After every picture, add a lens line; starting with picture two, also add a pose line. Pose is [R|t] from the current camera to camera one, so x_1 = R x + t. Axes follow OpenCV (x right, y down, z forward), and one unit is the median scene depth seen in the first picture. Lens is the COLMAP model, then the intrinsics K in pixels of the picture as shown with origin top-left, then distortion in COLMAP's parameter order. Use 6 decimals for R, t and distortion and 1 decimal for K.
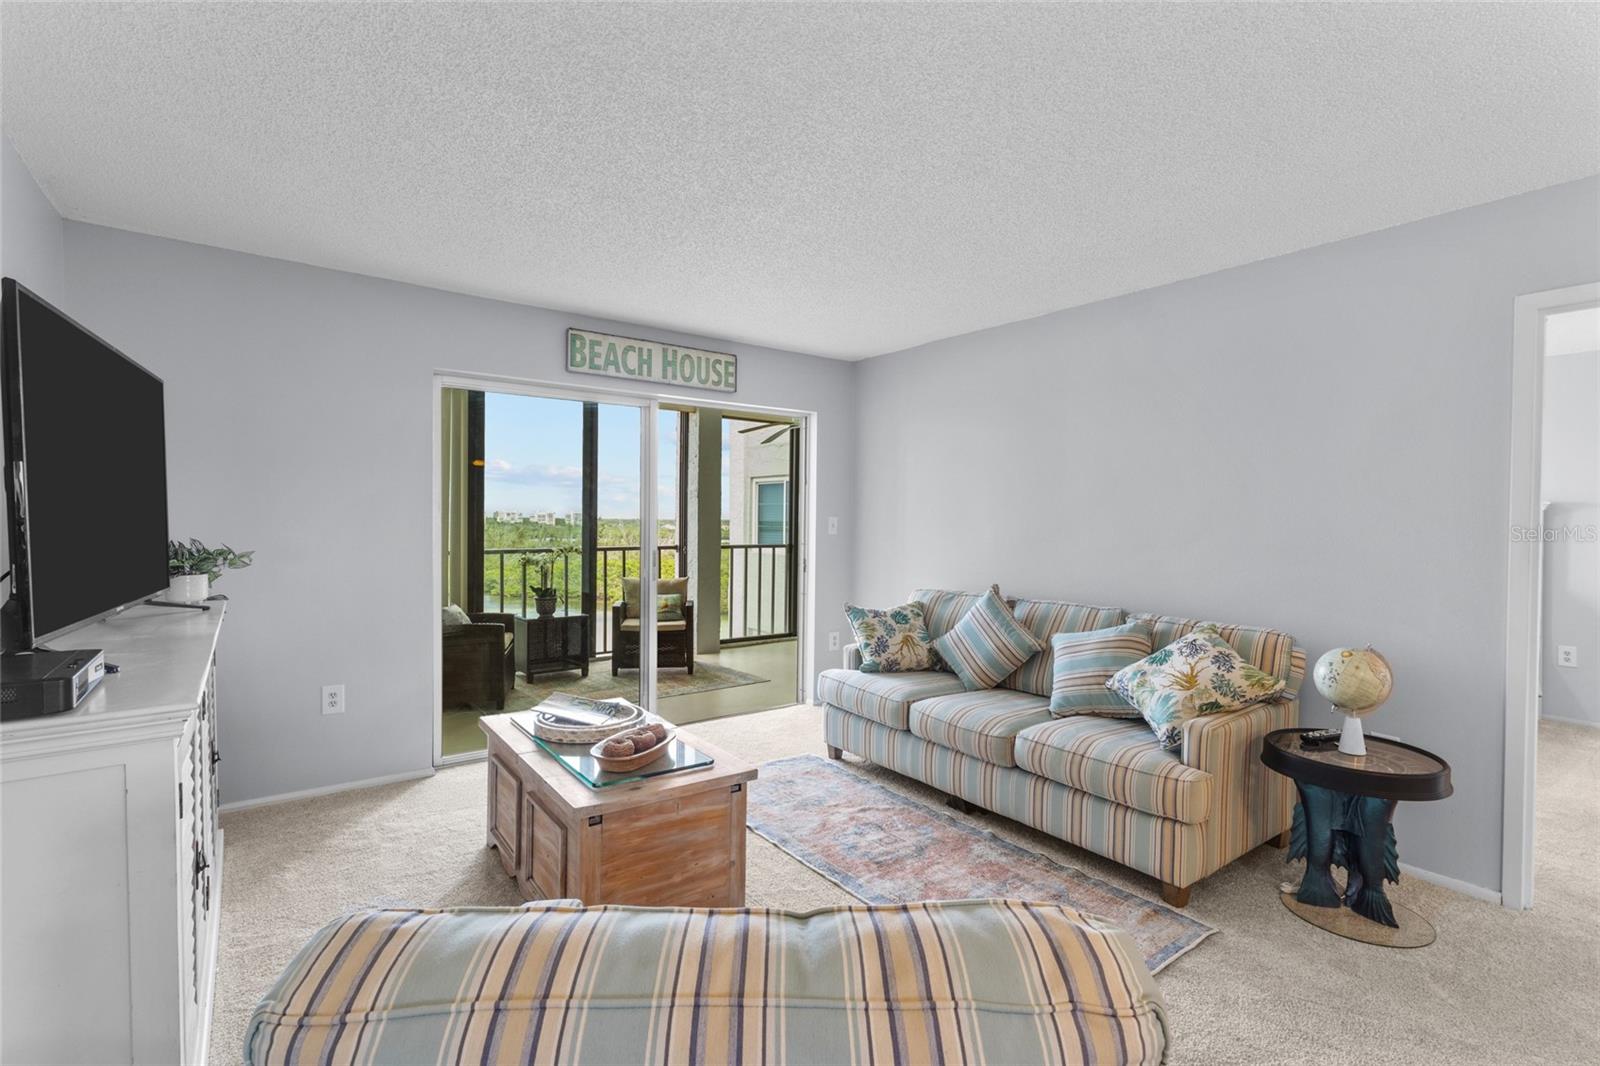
lens RADIAL K [[736.9, 0, 779.4], [0, 736.9, 533.0], [0, 0, 1]] dist [0.011227, -0.003844]
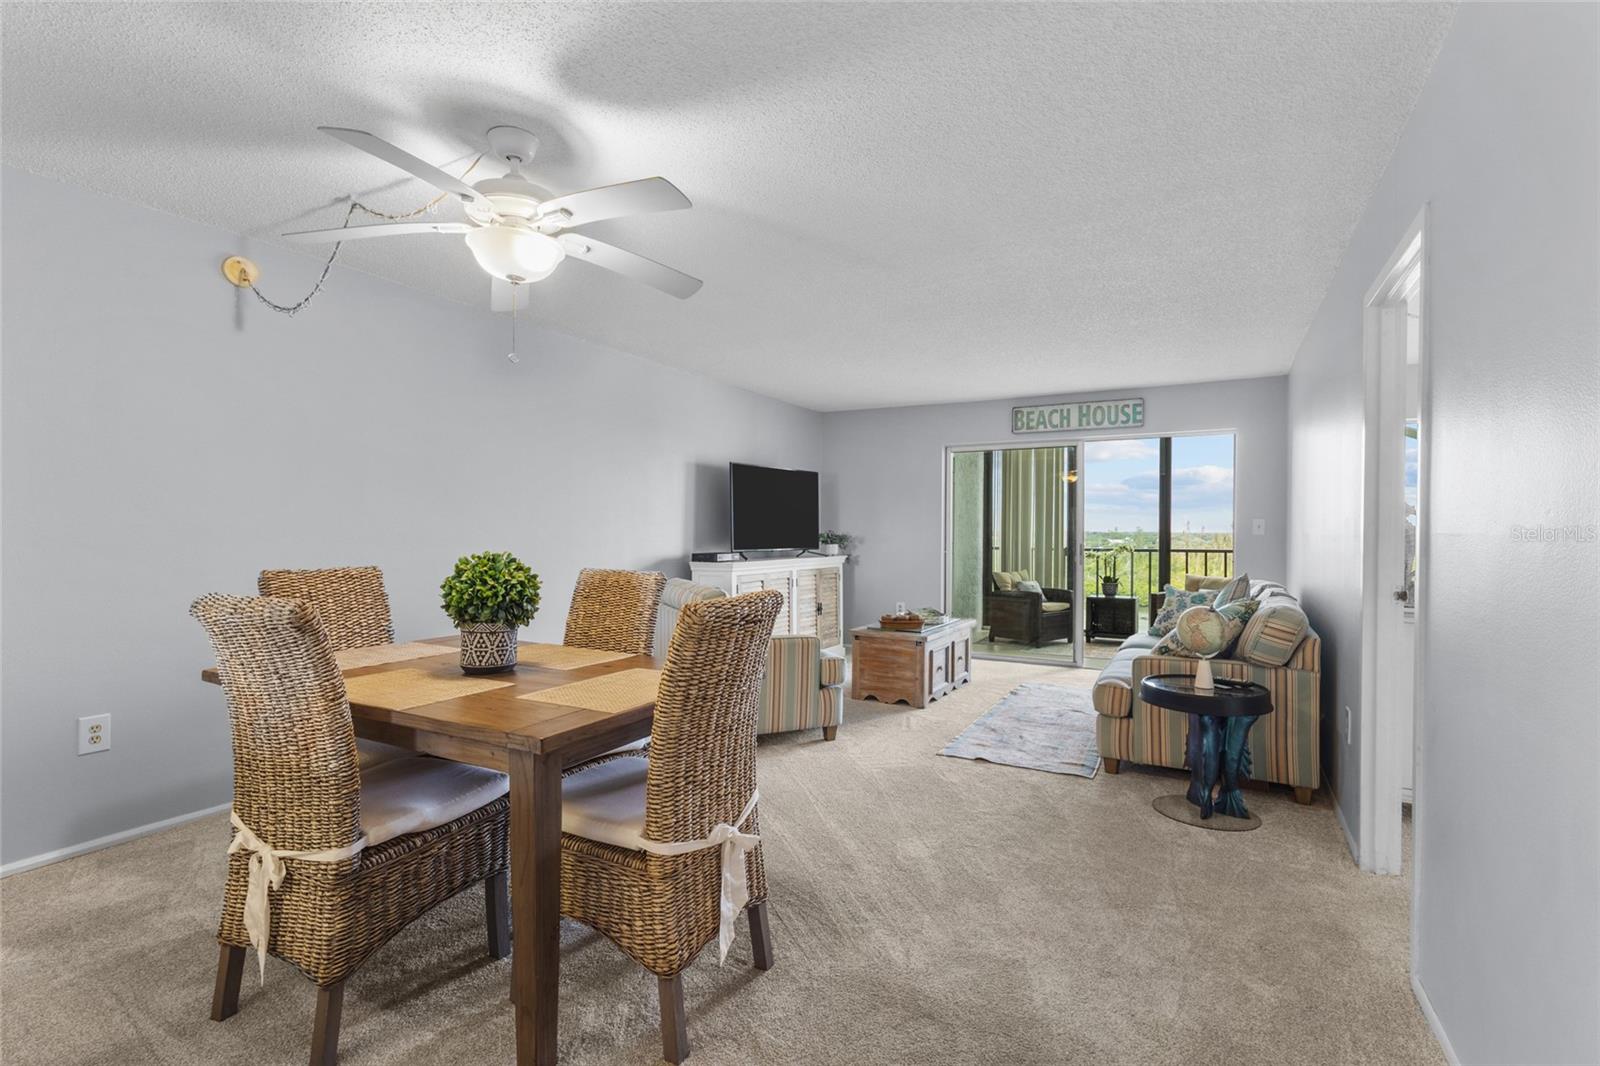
lens RADIAL K [[736.9, 0, 779.4], [0, 736.9, 533.0], [0, 0, 1]] dist [0.011227, -0.003844]
pose [[0.399895, 0.005908, -0.916542, 0.954791], [-0.014003, 0.999902, 0.000335, 0.011348], [0.916454, 0.012700, 0.399939, -0.136047]]
